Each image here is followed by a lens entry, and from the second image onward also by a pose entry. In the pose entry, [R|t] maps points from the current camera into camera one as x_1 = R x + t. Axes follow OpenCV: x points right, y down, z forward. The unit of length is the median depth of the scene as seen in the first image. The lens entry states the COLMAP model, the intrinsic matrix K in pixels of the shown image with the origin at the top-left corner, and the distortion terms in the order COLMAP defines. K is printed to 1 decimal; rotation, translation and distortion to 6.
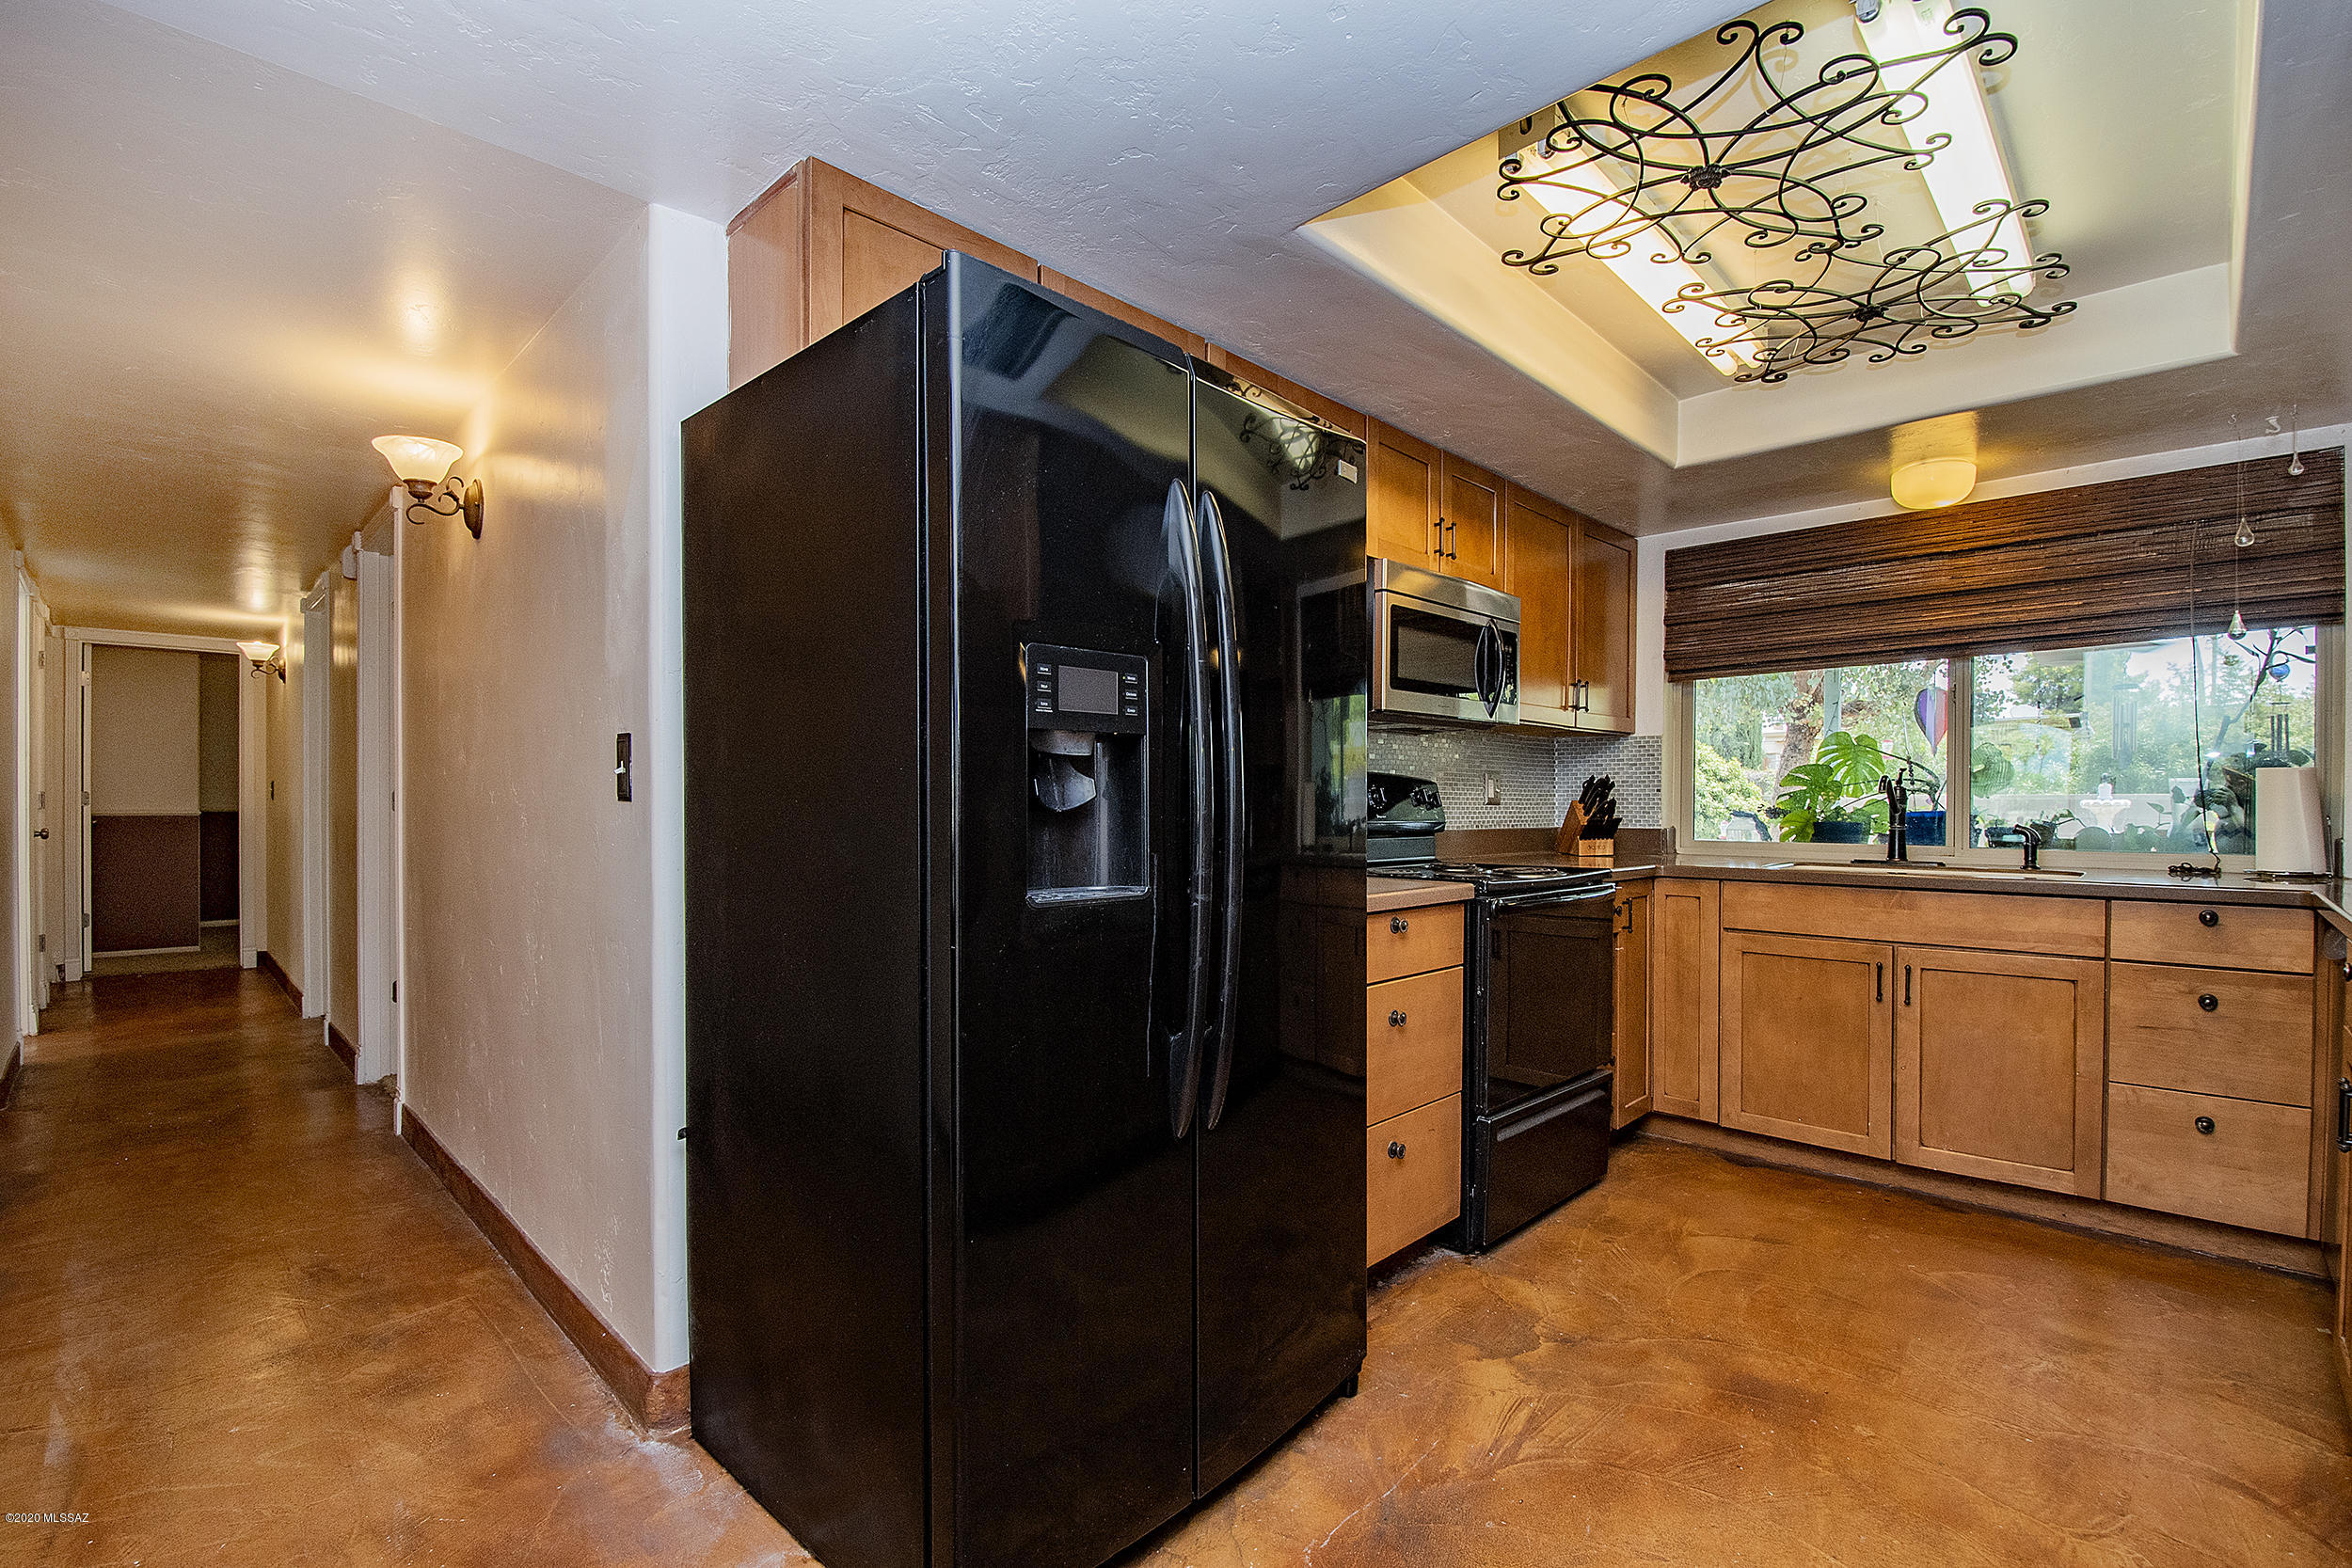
lens RADIAL K [[1051.1, 0, 1189.9], [0, 1051.1, 812.1], [0, 0, 1]] dist [0.021494, -0.027277]
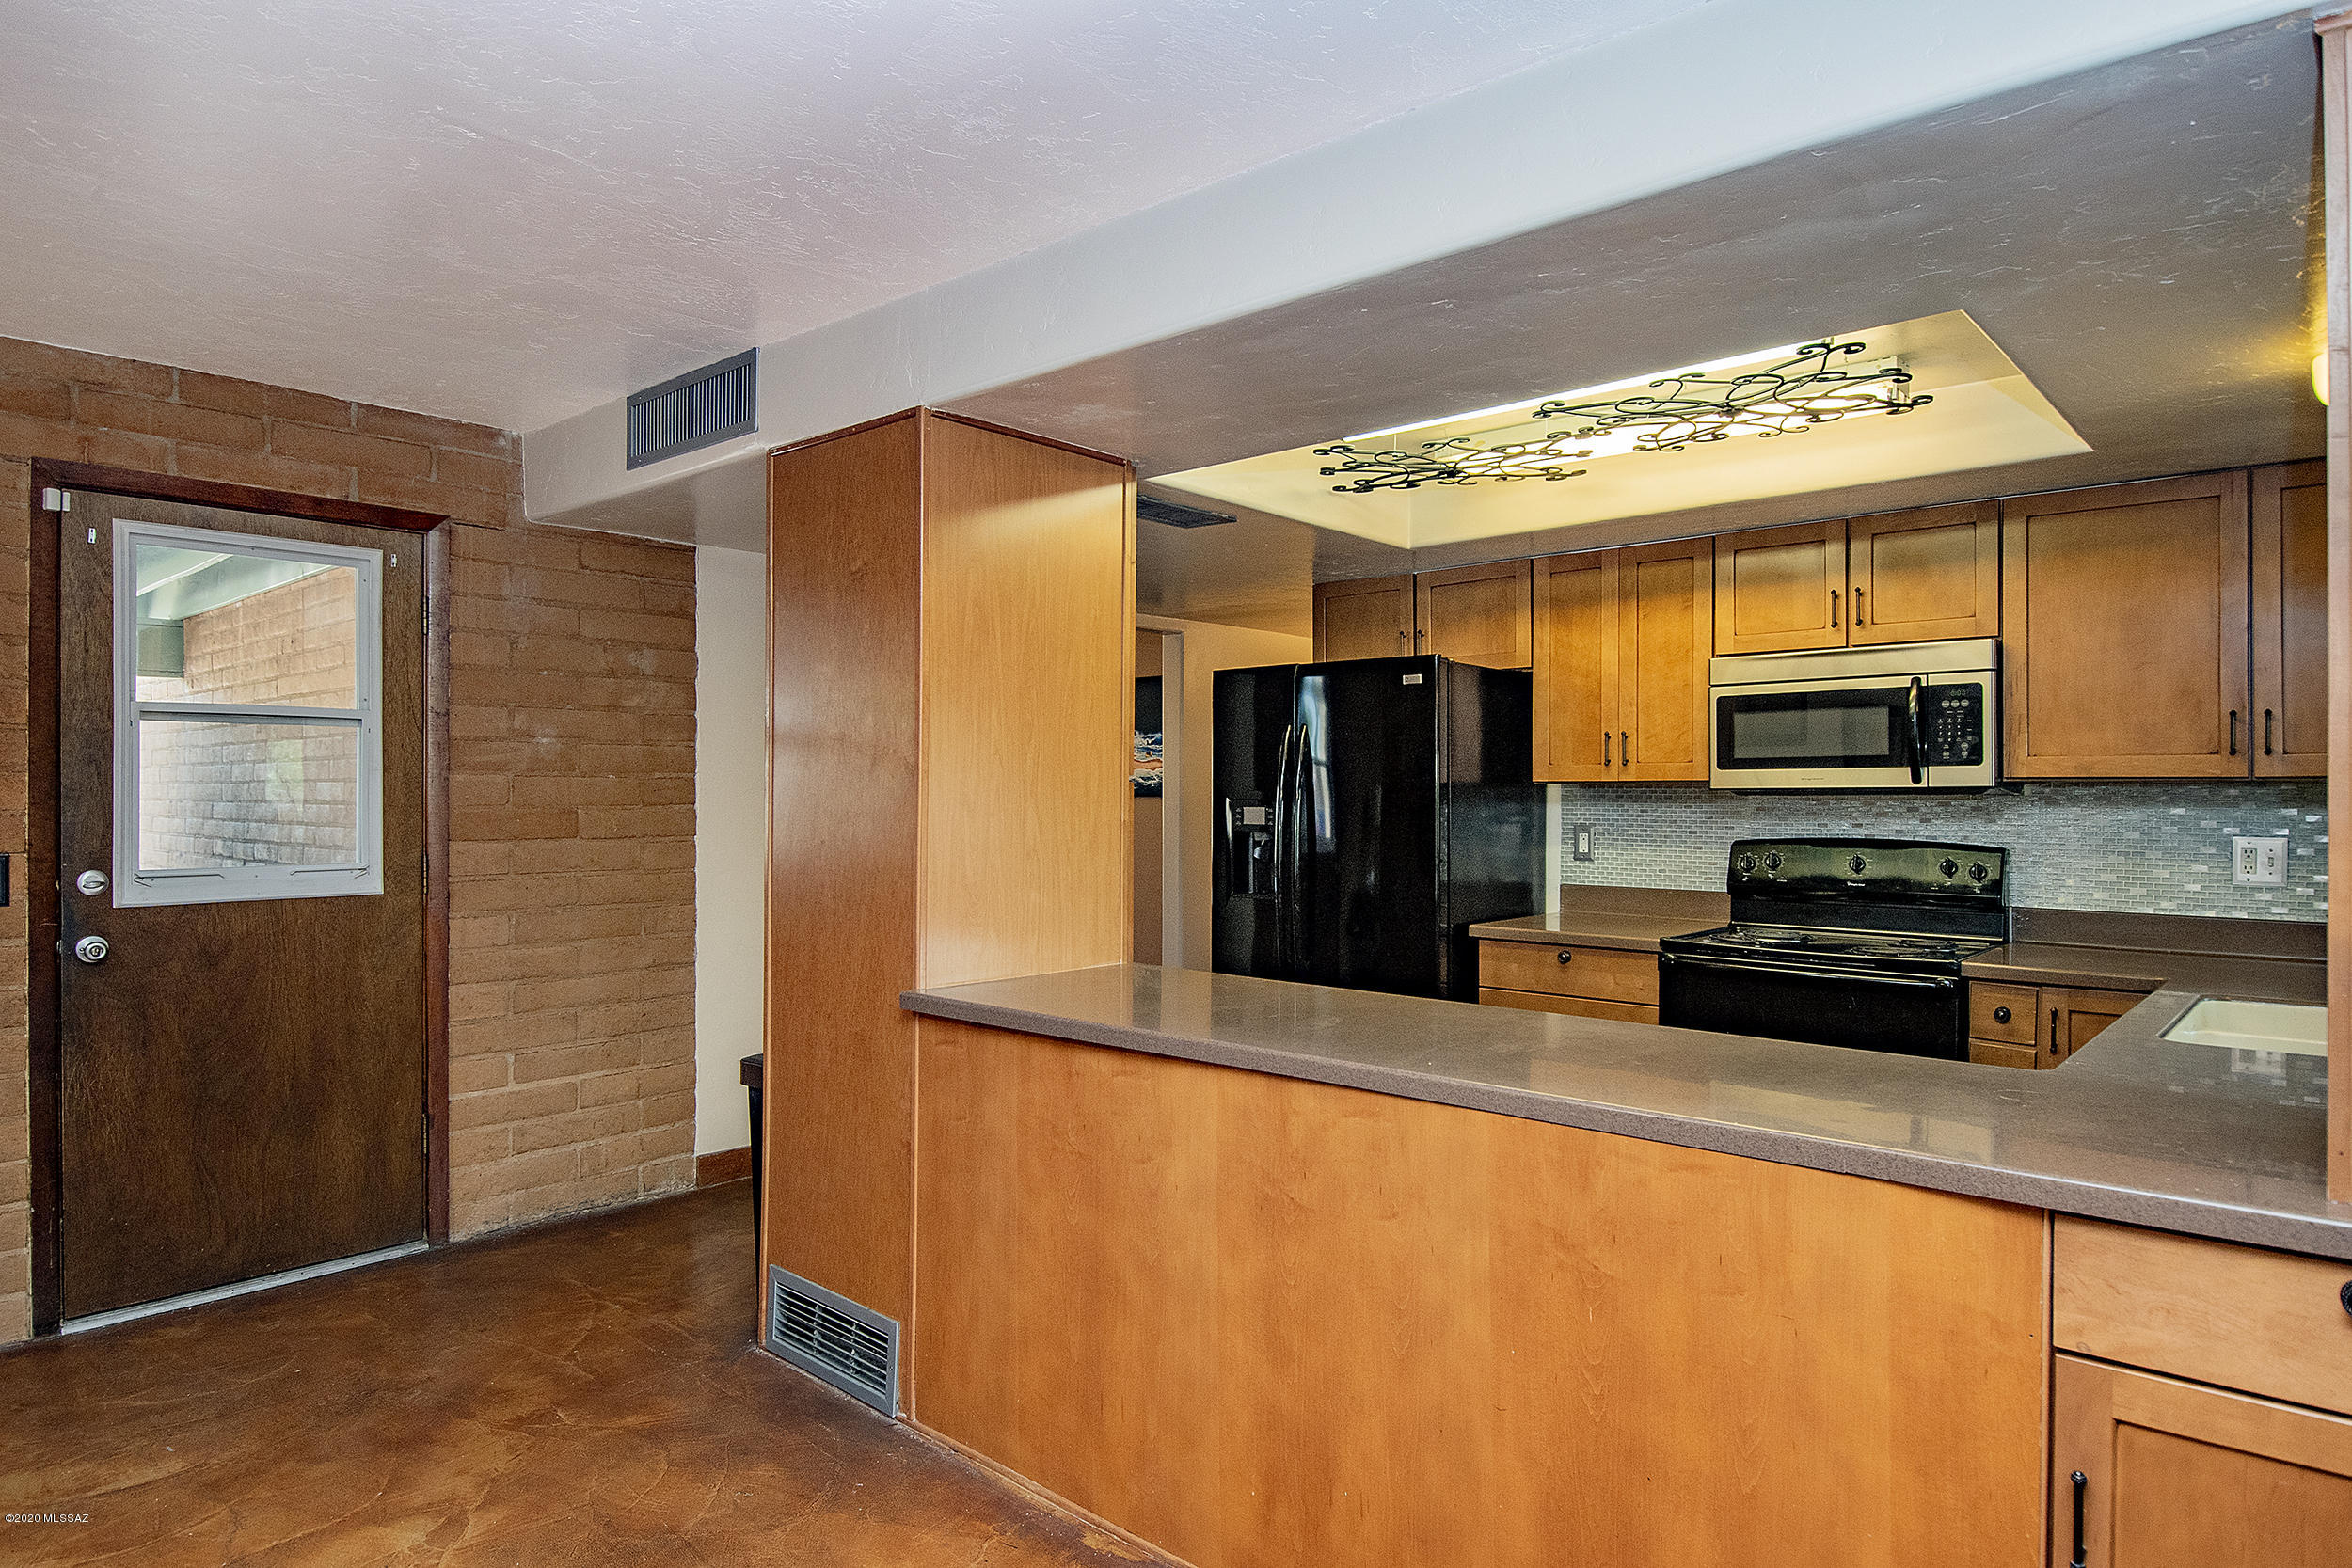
lens RADIAL K [[1358.1, 0, 1204.0], [0, 1358.1, 802.9], [0, 0, 1]] dist [0.031459, -0.032641]
pose [[0.037397, 0.001692, -0.999299, 1.365563], [-0.012770, 0.999918, 0.001215, -0.062609], [0.999219, 0.012716, 0.037415, 0.314745]]
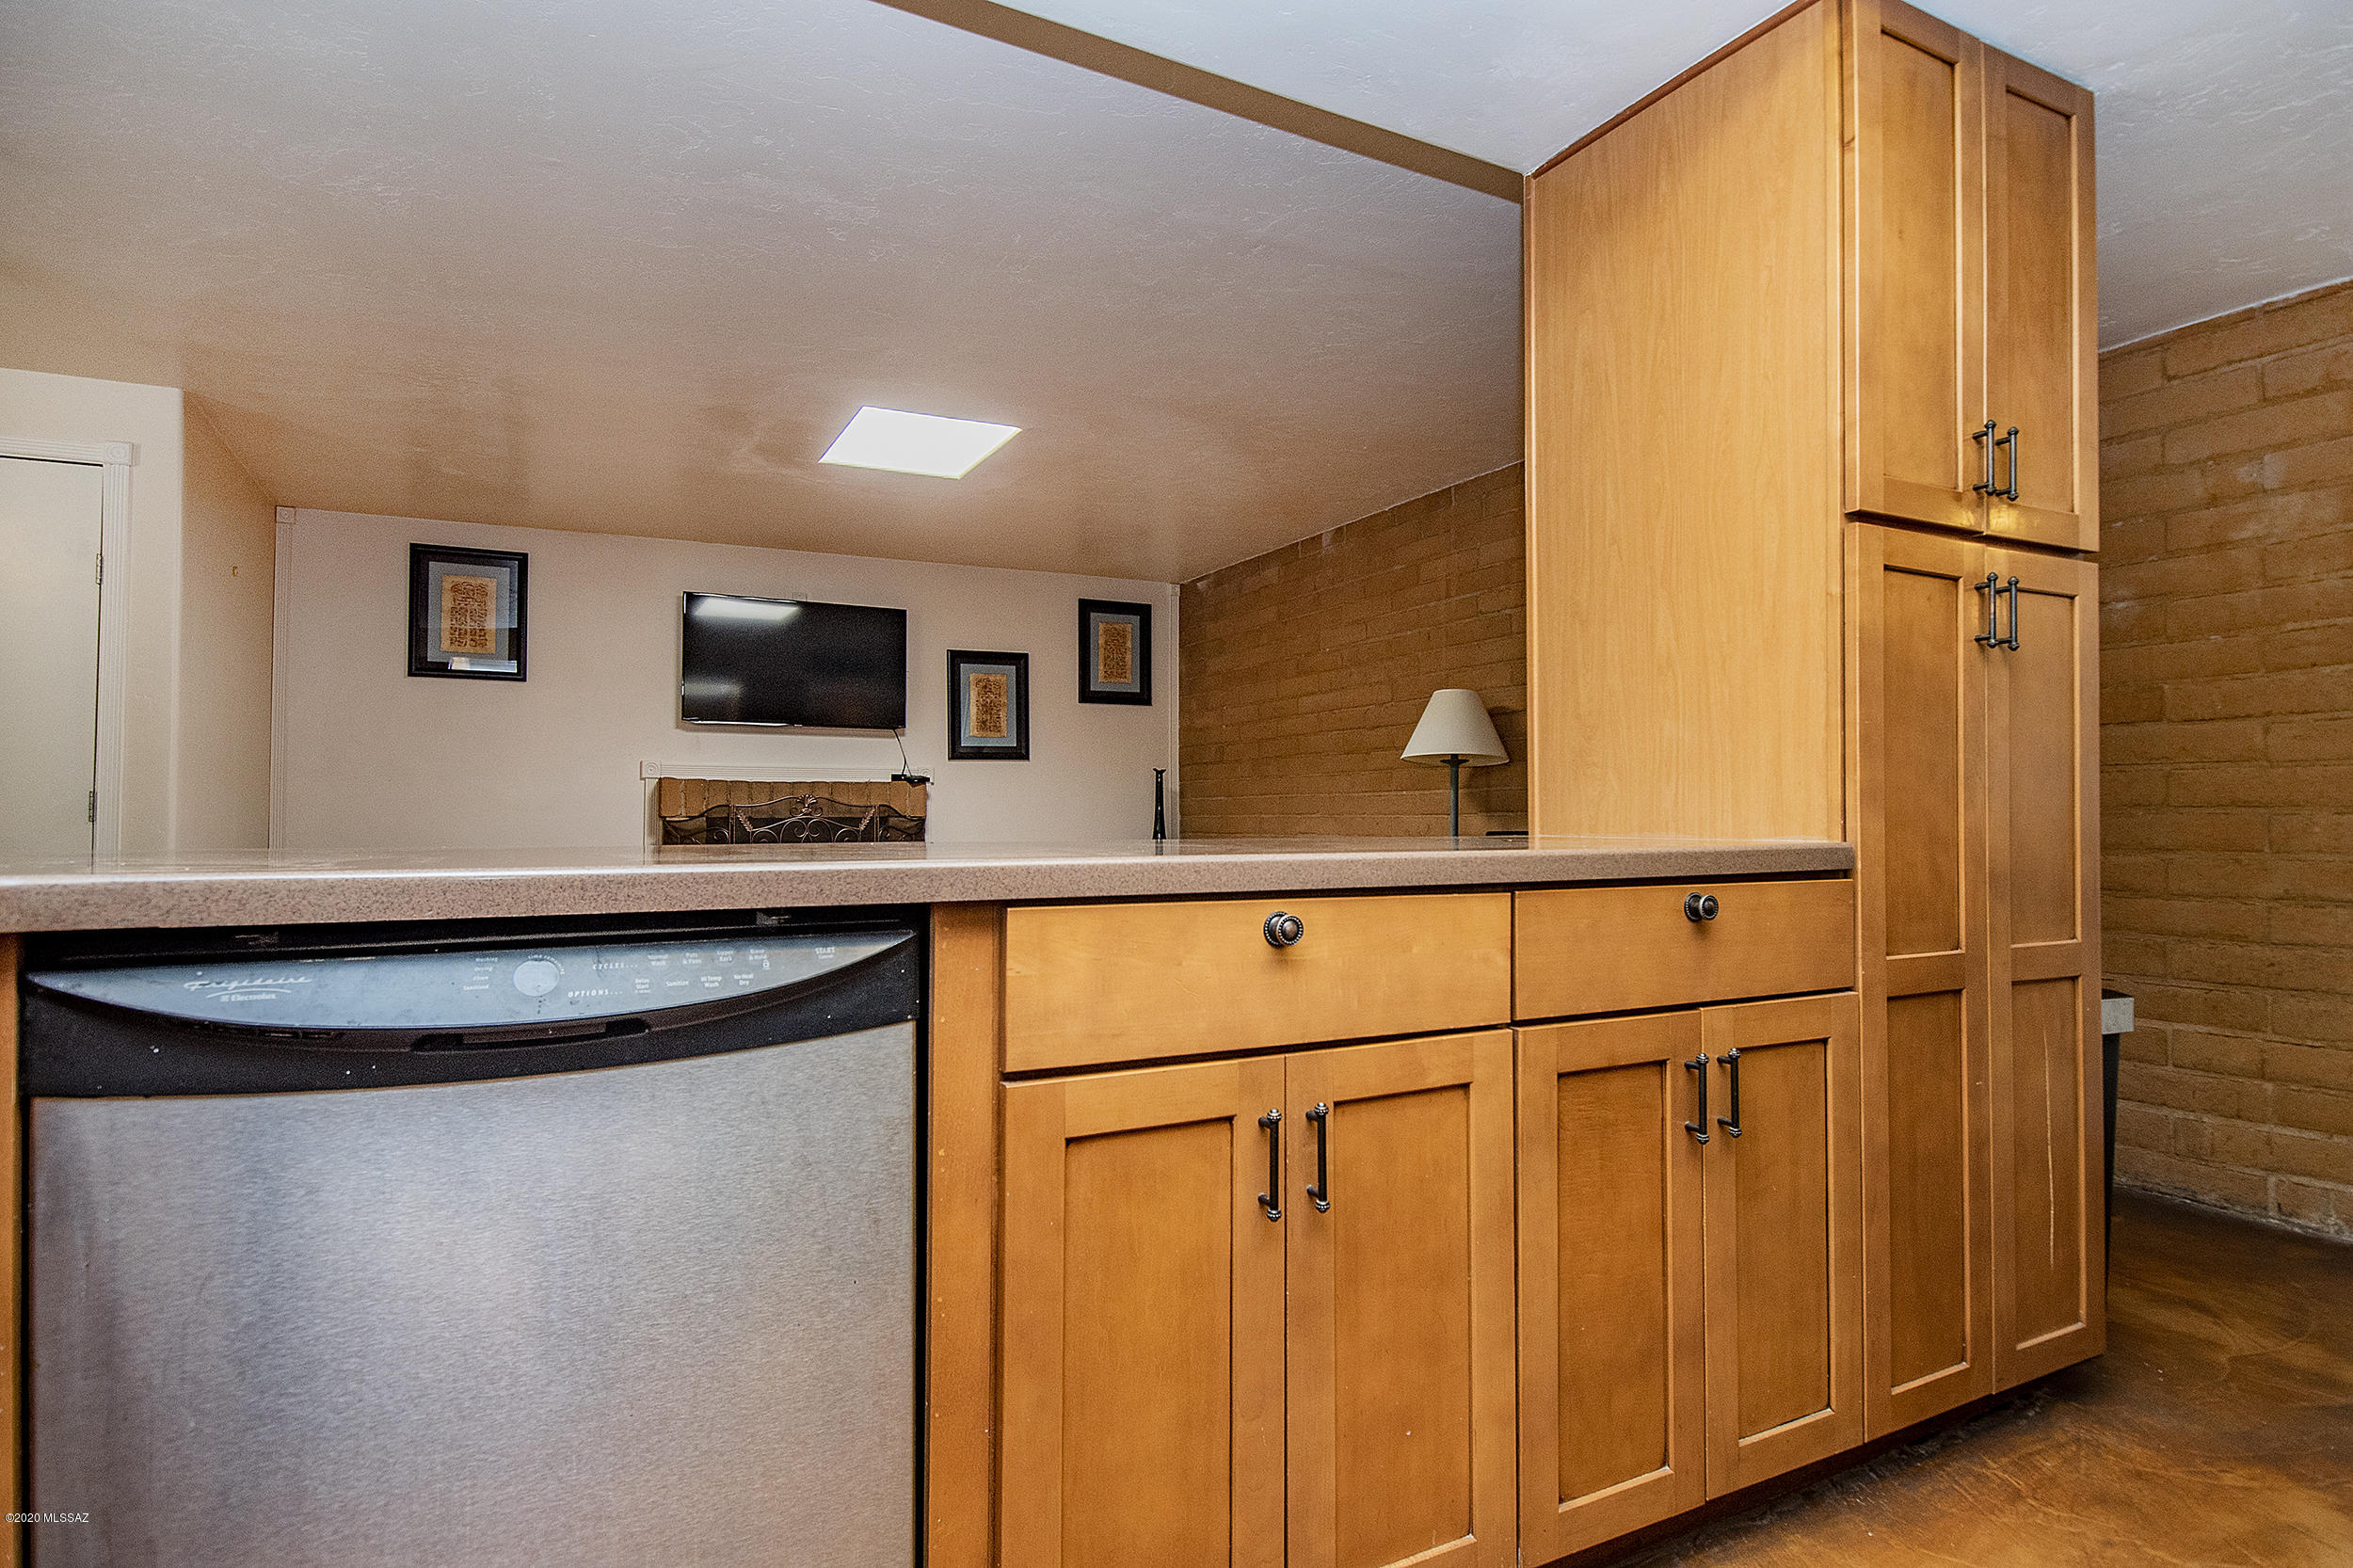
lens RADIAL K [[1248.2, 0, 1210.5], [0, 1248.2, 815.4], [0, 0, 1]] dist [0.002200, -0.000425]
pose [[-0.952118, -0.003493, 0.305710, 0.464801], [-0.000640, 0.999955, 0.009435, 0.039432], [-0.305729, 0.008787, -0.952078, 0.869493]]
